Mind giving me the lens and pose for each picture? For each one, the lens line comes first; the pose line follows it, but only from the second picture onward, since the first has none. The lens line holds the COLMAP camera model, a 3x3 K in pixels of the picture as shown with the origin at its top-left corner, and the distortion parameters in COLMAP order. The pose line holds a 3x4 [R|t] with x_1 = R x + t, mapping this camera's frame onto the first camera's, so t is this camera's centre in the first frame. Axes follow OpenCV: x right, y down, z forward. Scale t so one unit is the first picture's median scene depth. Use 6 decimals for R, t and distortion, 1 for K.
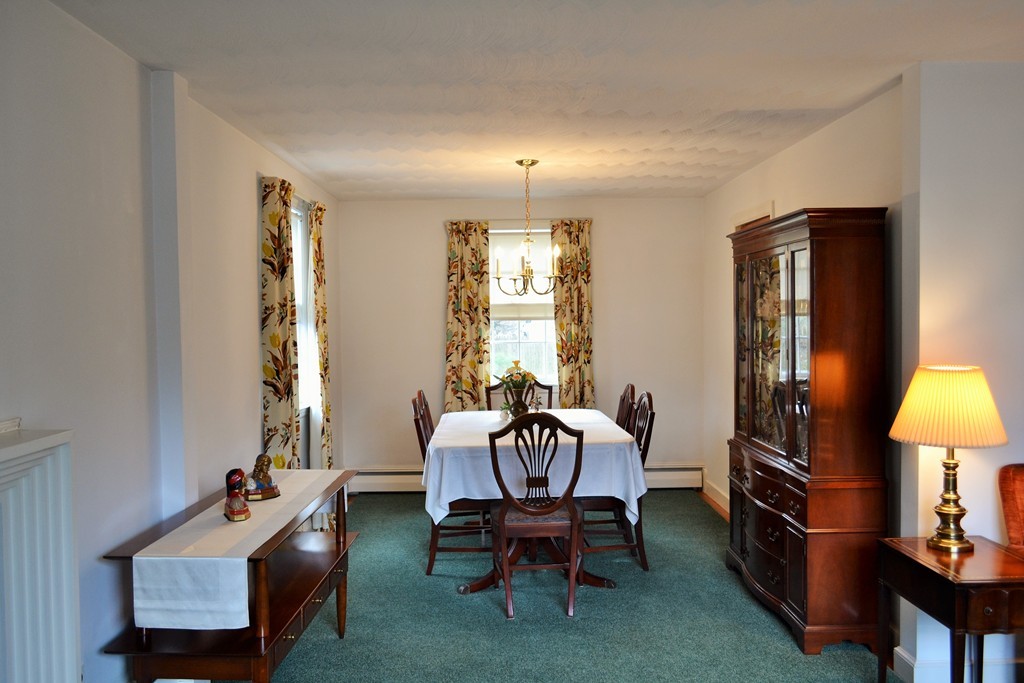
lens RADIAL K [[809.6, 0, 512.0], [0, 809.6, 341.5], [0, 0, 1]] dist [-0.011252, -0.007979]
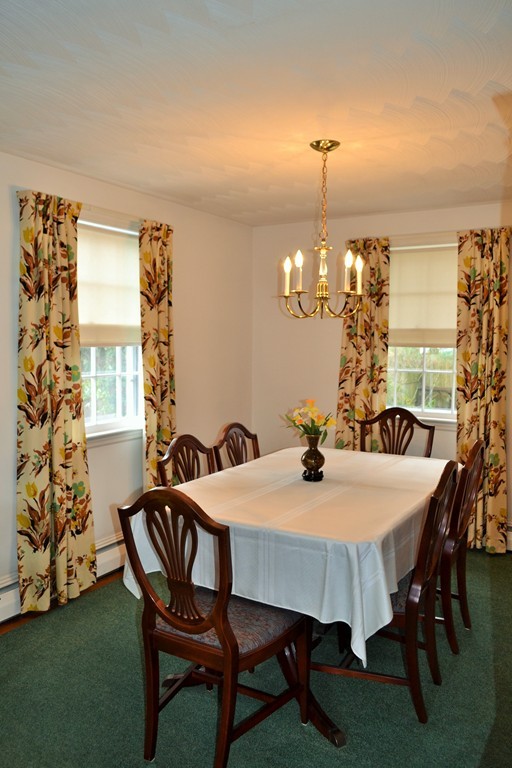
lens RADIAL K [[607.2, 0, 256.0], [0, 607.2, 384.0], [0, 0, 1]] dist [-0.011252, -0.007979]
pose [[0.863896, 0.058388, -0.500275, 0.191890], [-0.034470, 0.997783, 0.056928, -0.017828], [0.502490, -0.031936, 0.863993, 0.332613]]
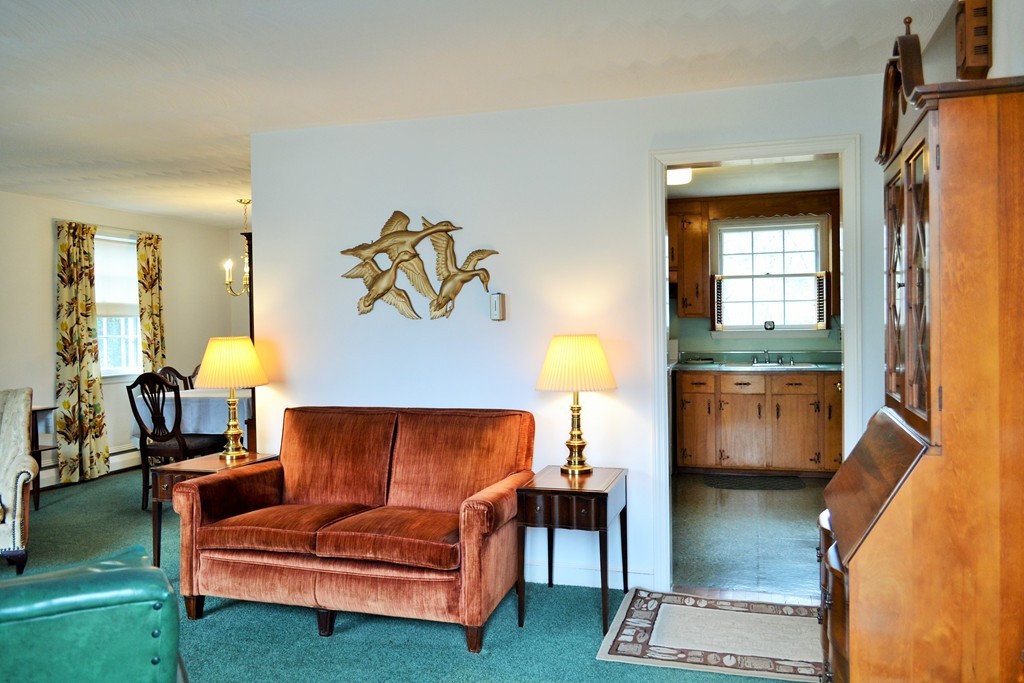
lens RADIAL K [[809.6, 0, 512.0], [0, 809.6, 341.5], [0, 0, 1]] dist [-0.011252, -0.007979]
pose [[0.958347, 0.005106, -0.285561, 0.623261], [-0.007404, 0.999948, -0.006970, 0.020510], [0.285511, 0.008794, 0.958335, -0.149353]]
